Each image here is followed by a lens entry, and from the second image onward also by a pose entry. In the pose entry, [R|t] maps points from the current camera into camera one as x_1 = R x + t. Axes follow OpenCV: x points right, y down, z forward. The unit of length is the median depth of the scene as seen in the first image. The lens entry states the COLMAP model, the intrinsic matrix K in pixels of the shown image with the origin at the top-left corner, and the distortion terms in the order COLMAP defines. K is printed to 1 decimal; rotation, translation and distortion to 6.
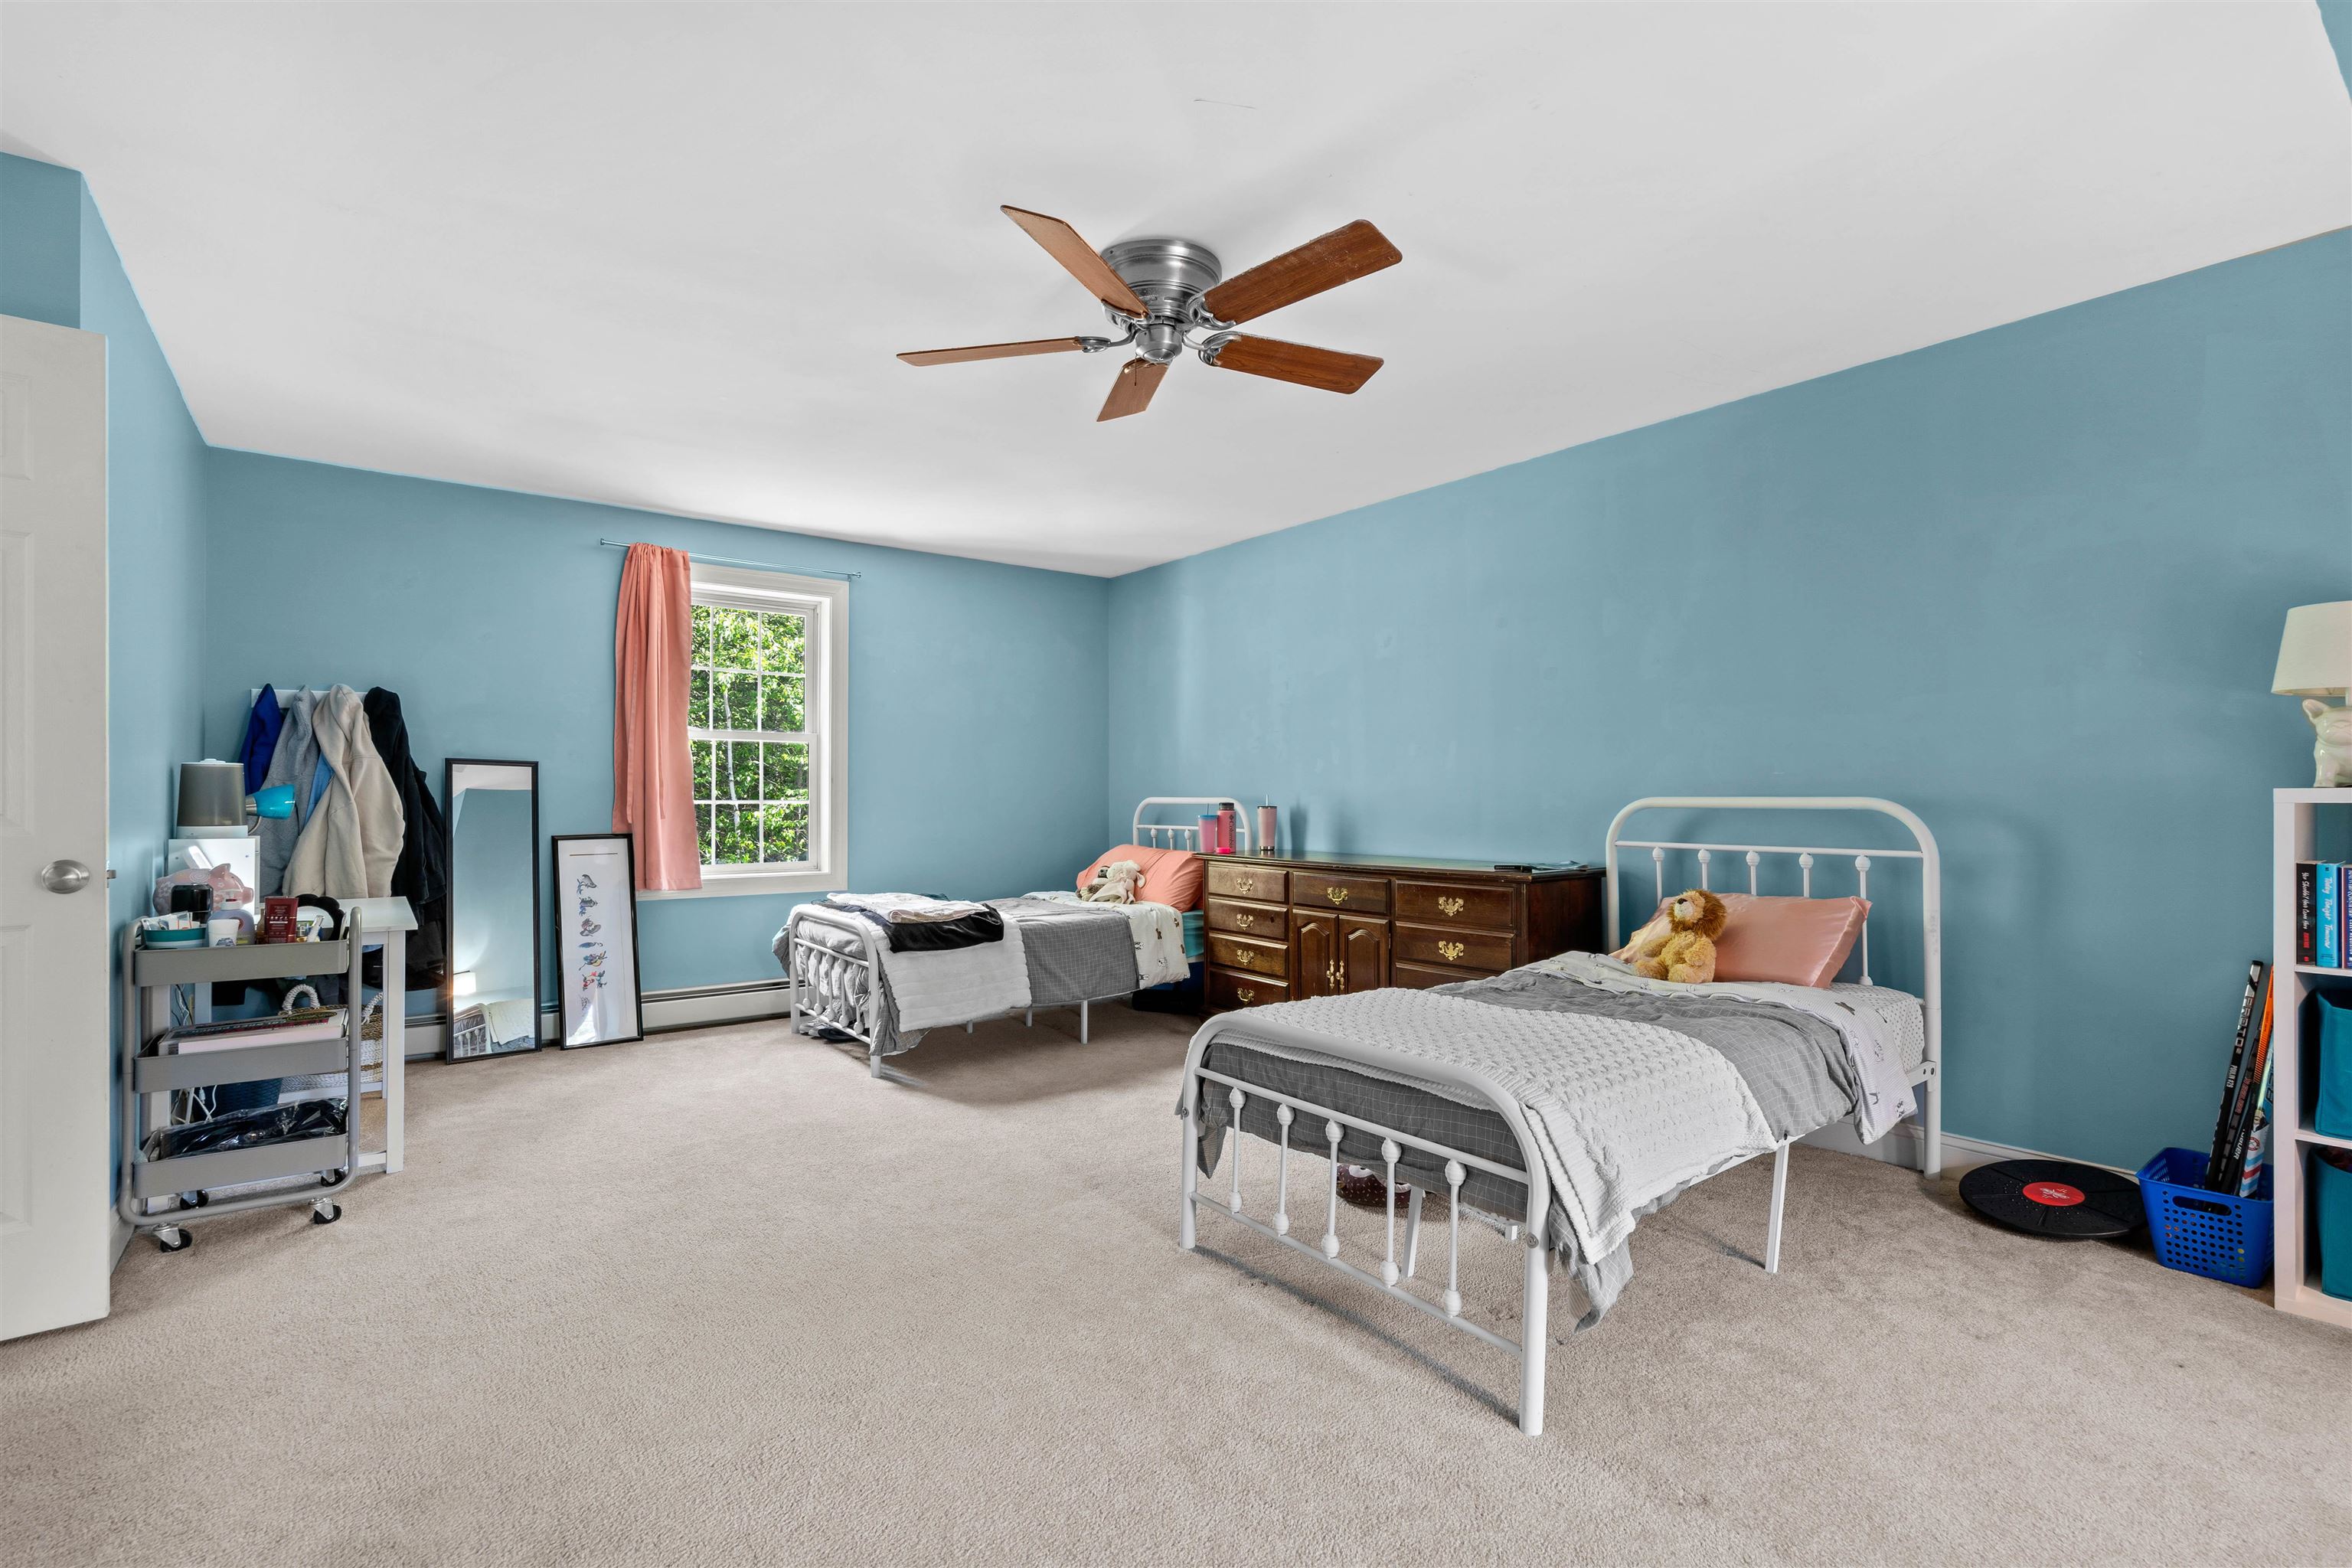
lens RADIAL K [[1073.1, 0, 1177.6], [0, 1073.1, 783.9], [0, 0, 1]] dist [-0.002888, -0.000198]
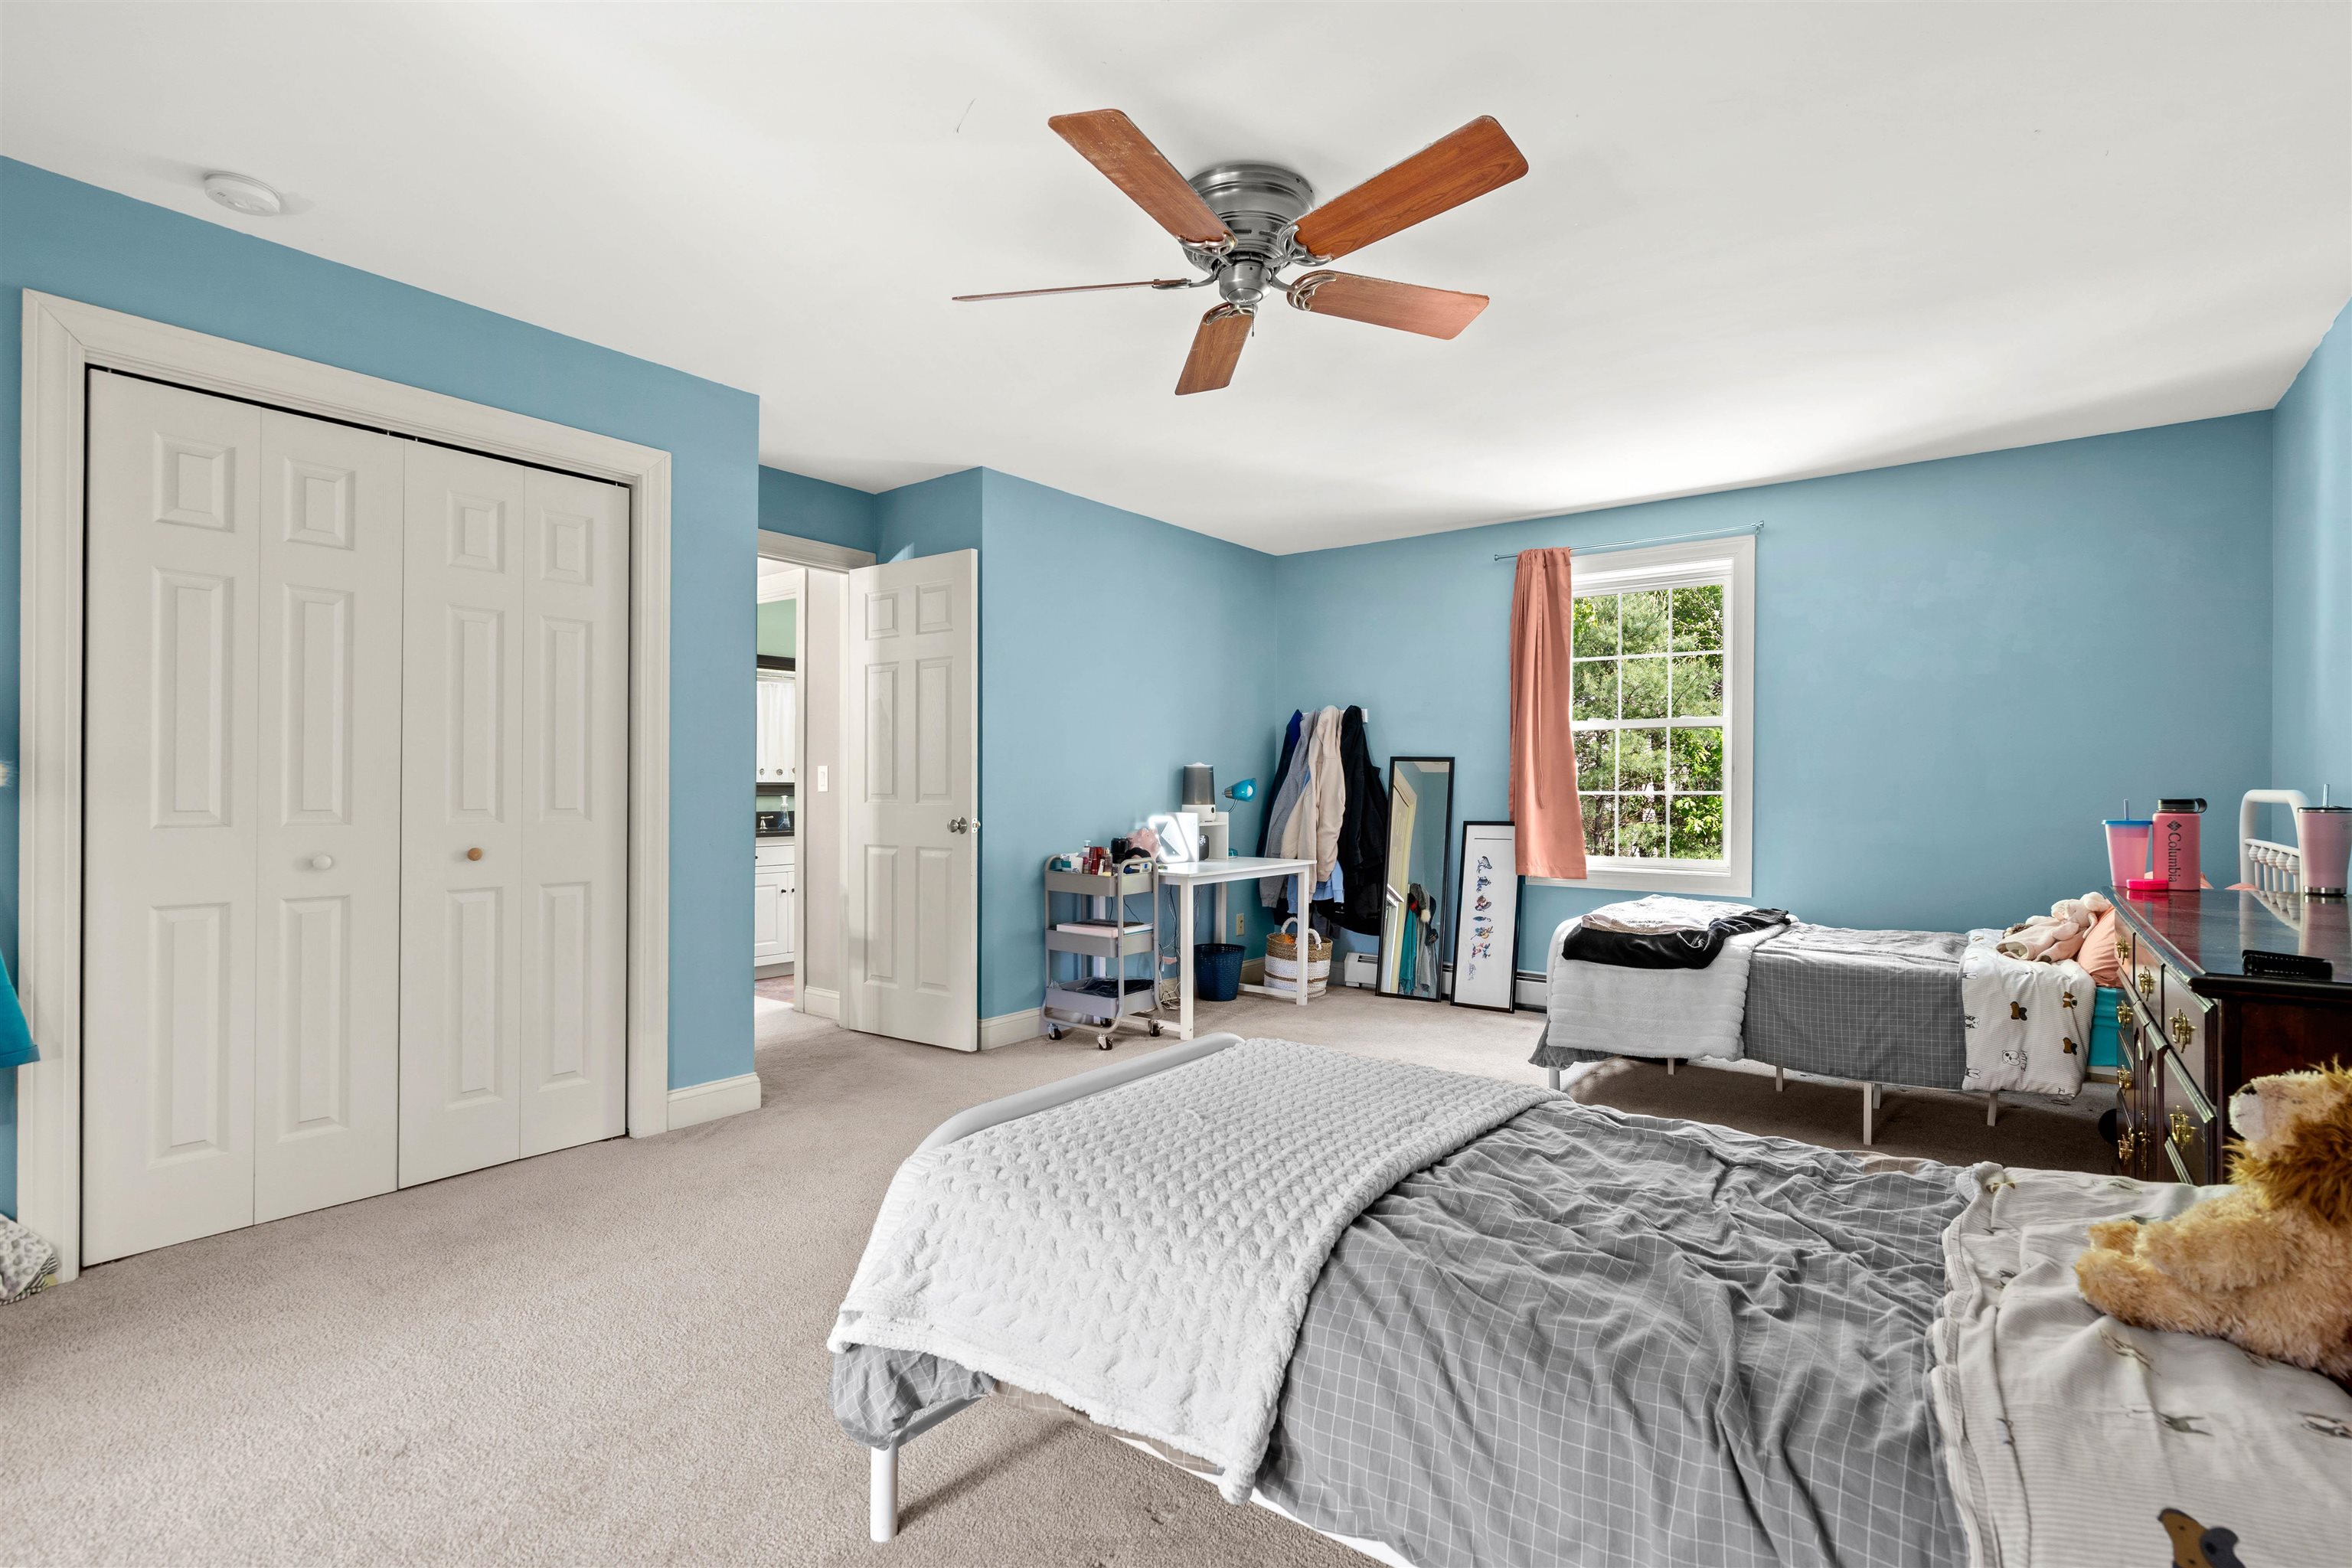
lens RADIAL K [[1101.2, 0, 1176.0], [0, 1101.2, 784.0], [0, 0, 1]] dist [0.003292, 0.000465]
pose [[0.269714, -0.001852, -0.962939, 0.480366], [0.006497, 0.999979, -0.000104, 0.006439], [0.962919, -0.006228, 0.269721, 0.377940]]
